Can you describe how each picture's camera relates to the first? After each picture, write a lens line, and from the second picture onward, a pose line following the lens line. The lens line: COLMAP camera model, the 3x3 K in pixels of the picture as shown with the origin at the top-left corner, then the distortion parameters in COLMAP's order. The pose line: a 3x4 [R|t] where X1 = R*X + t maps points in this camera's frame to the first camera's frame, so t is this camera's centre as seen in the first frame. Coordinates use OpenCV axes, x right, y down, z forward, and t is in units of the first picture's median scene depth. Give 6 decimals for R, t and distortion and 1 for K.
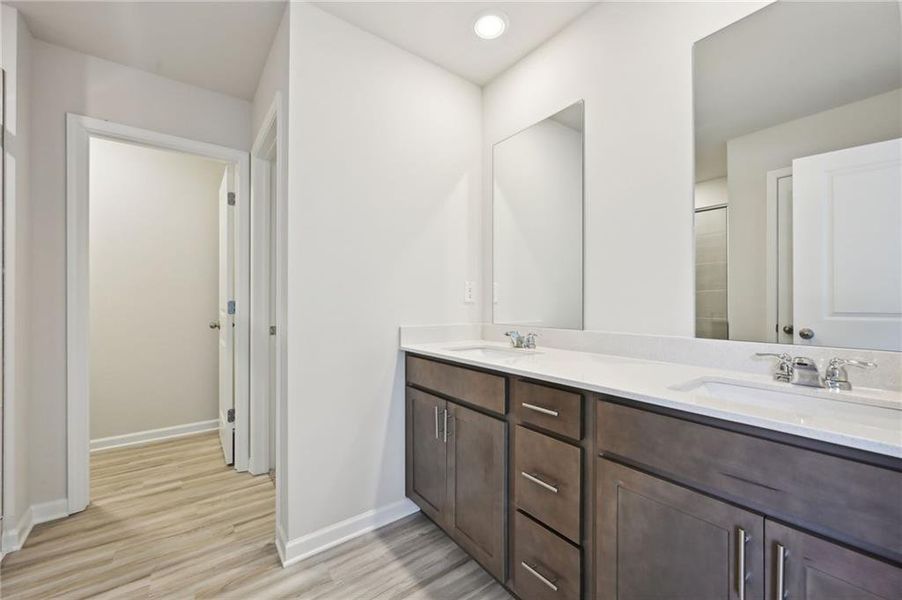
lens RADIAL K [[356.6, 0, 454.7], [0, 356.6, 302.3], [0, 0, 1]] dist [-0.003495, 0.001858]
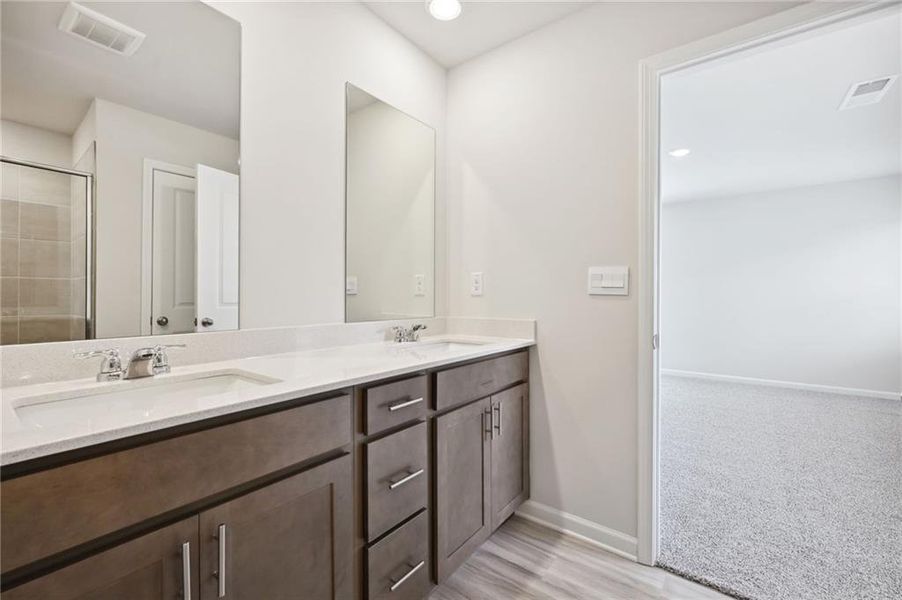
lens RADIAL K [[394.6, 0, 446.8], [0, 394.6, 294.5], [0, 0, 1]] dist [-0.001516, -0.000067]
pose [[-0.274119, 0.002084, 0.961694, -0.441916], [-0.002765, 0.999992, -0.002955, 0.001579], [-0.961692, -0.003469, -0.274111, 0.633595]]
